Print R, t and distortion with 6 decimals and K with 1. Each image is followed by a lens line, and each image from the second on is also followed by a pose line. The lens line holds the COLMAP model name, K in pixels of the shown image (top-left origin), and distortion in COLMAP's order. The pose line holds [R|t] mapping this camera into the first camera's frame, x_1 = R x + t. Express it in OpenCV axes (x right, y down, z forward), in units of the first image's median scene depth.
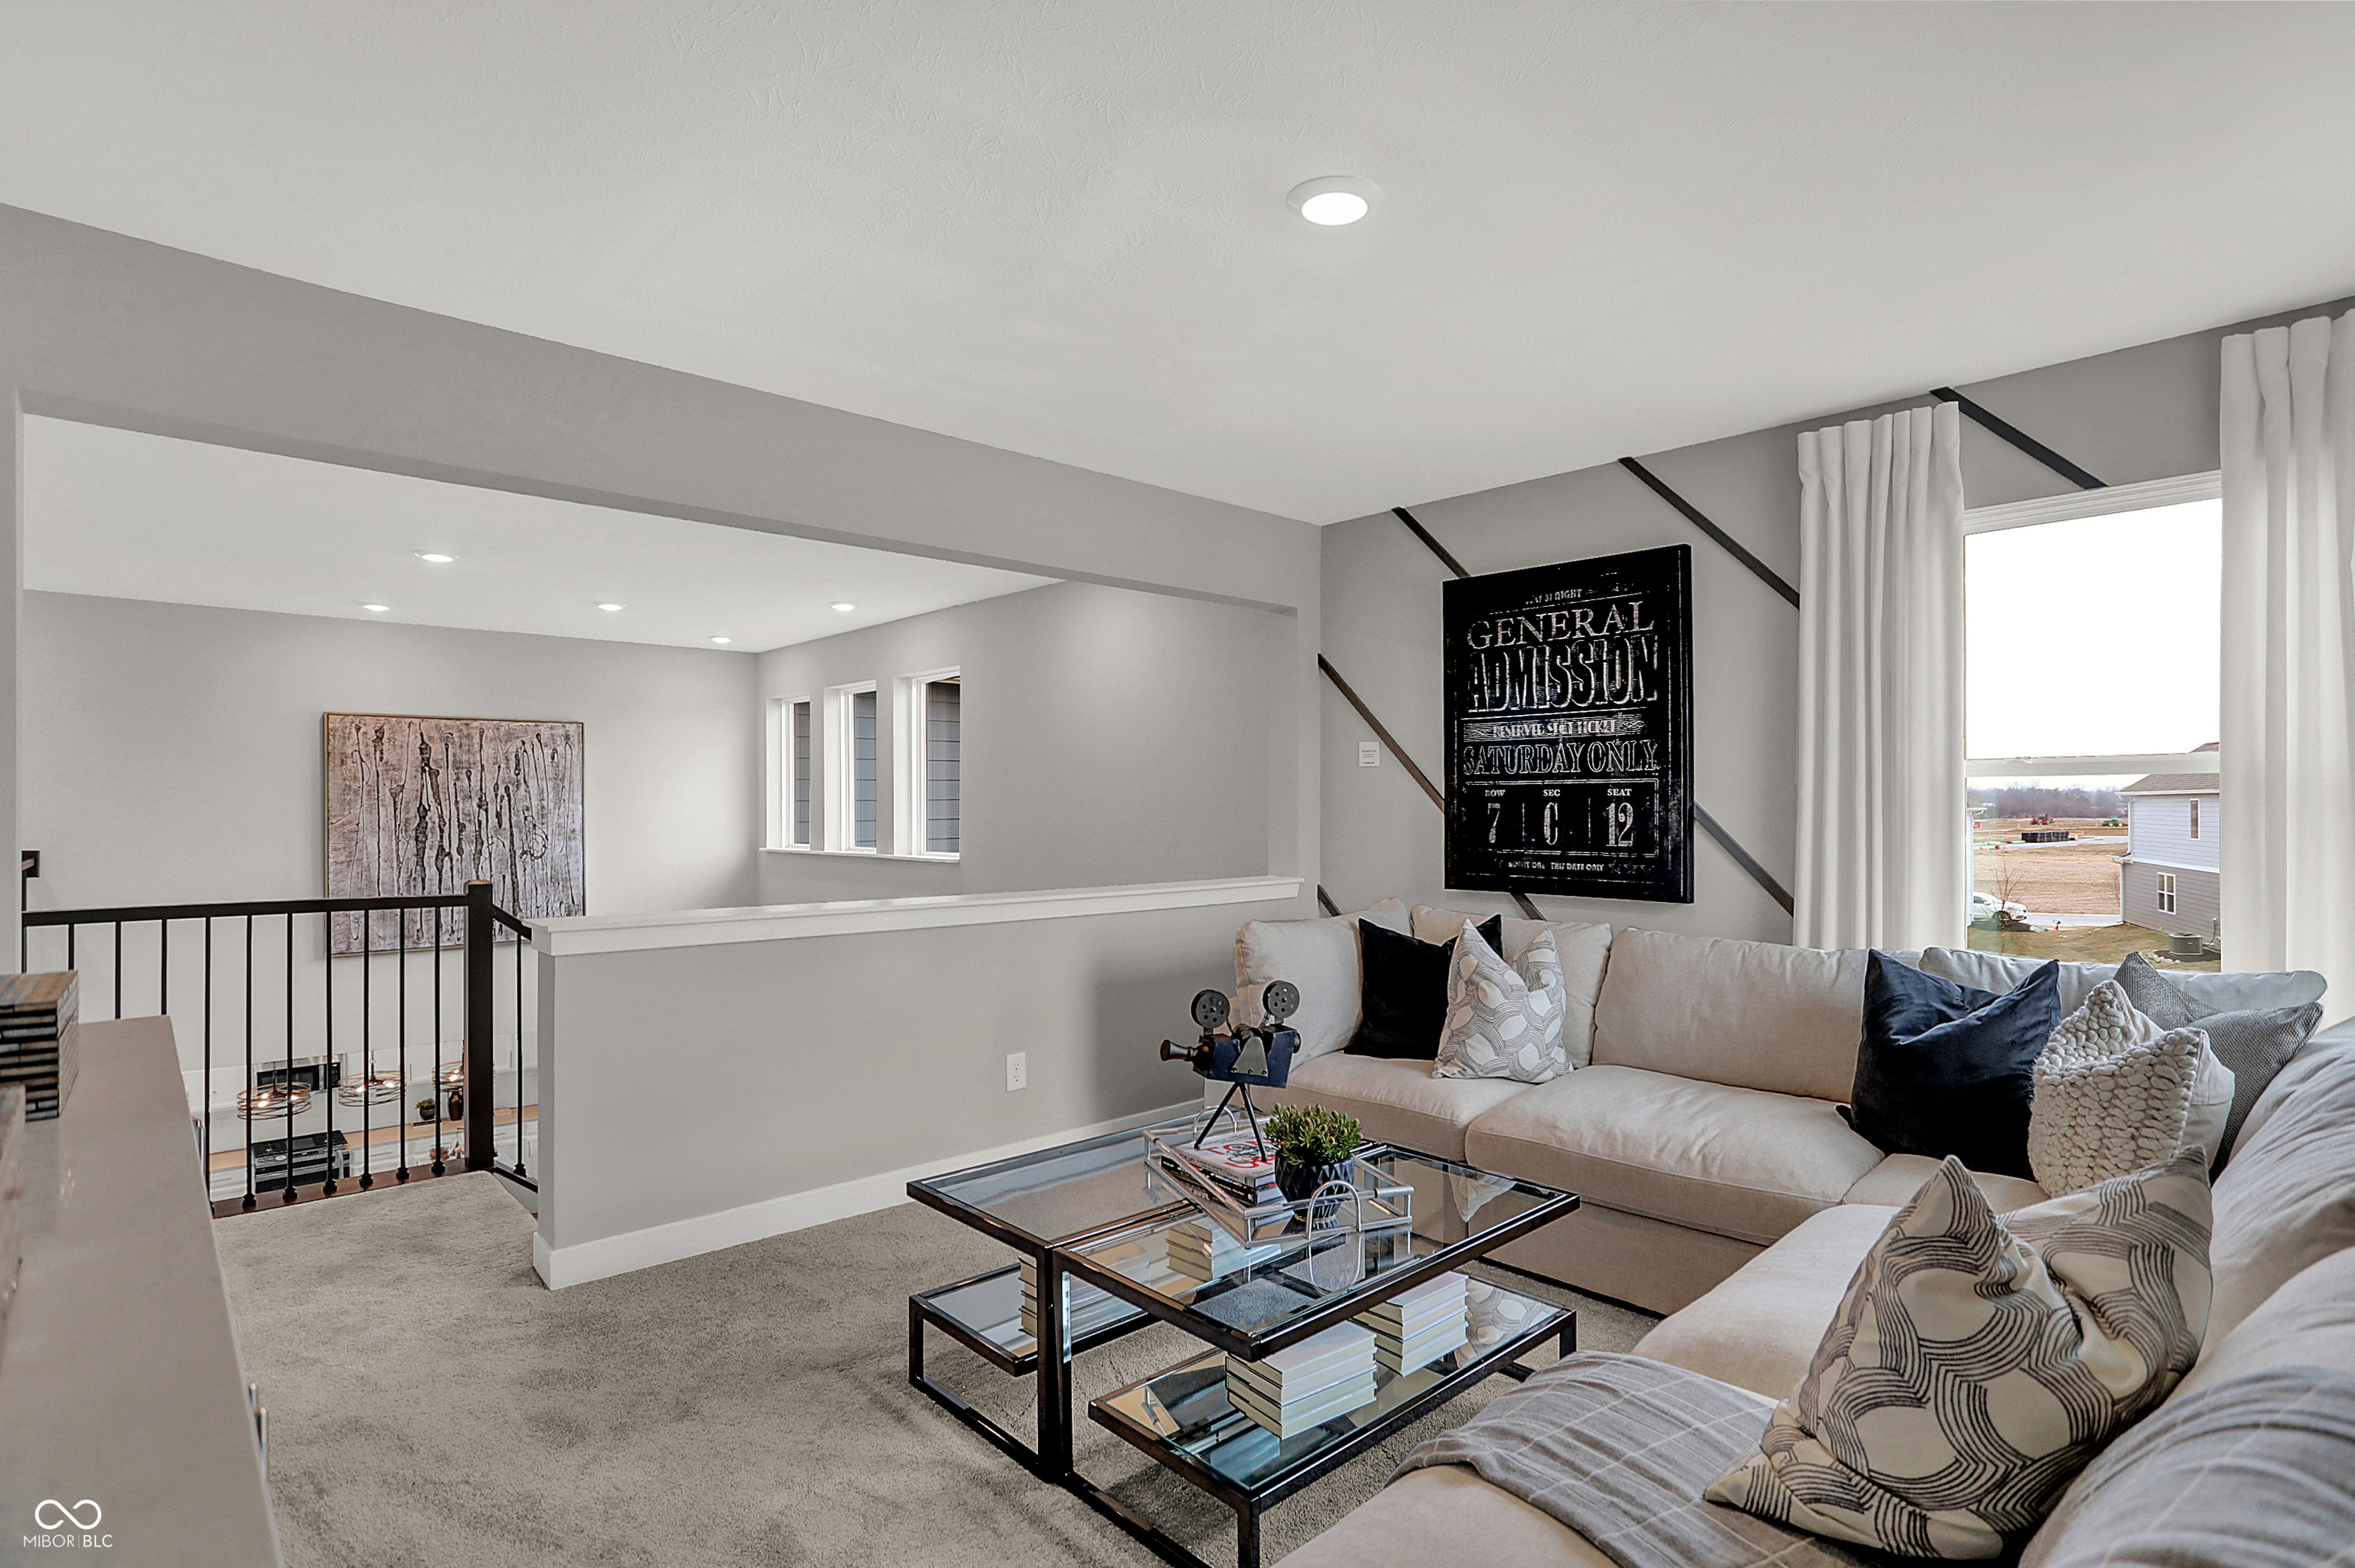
lens RADIAL K [[1154.7, 0, 1189.3], [0, 1154.7, 791.1], [0, 0, 1]] dist [-0.072272, 0.031922]
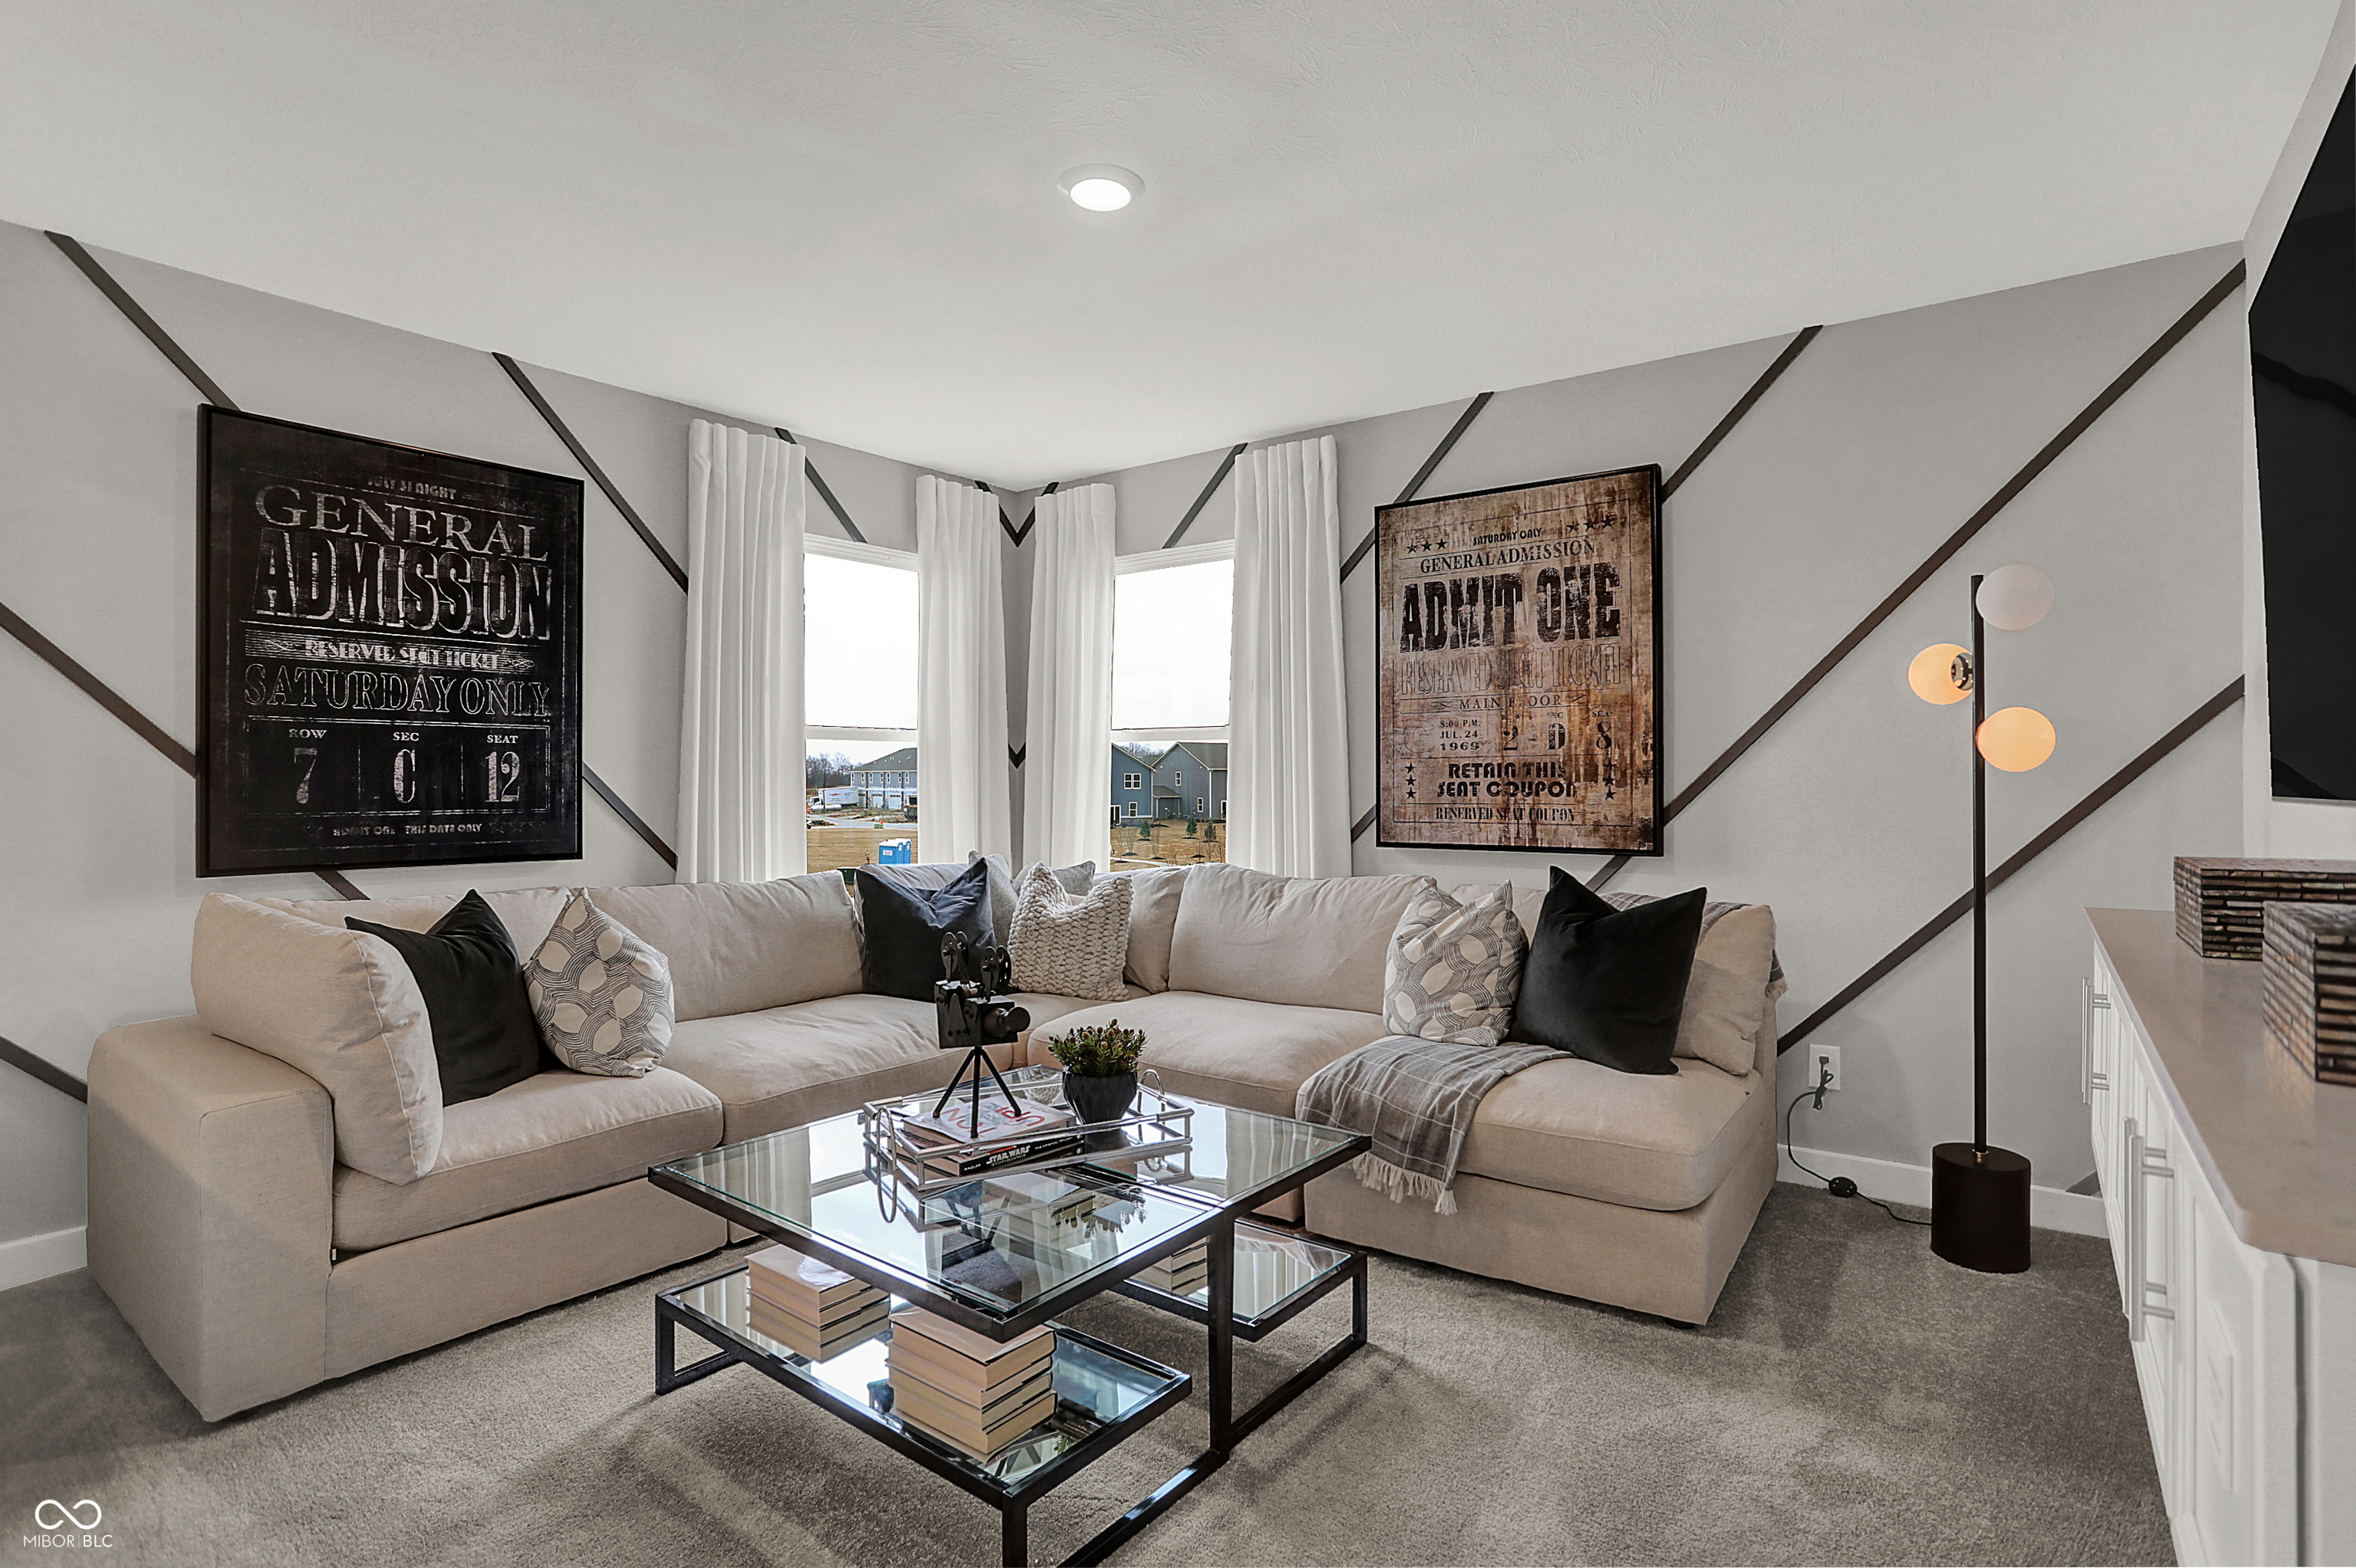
lens RADIAL K [[1161.4, 0, 1190.4], [0, 1161.4, 777.1], [0, 0, 1]] dist [-0.080615, 0.039032]
pose [[-0.172701, 0.004226, 0.984965, -0.540977], [-0.012499, 0.999901, -0.006481, 0.027718], [-0.984895, -0.013430, -0.172631, 0.612959]]
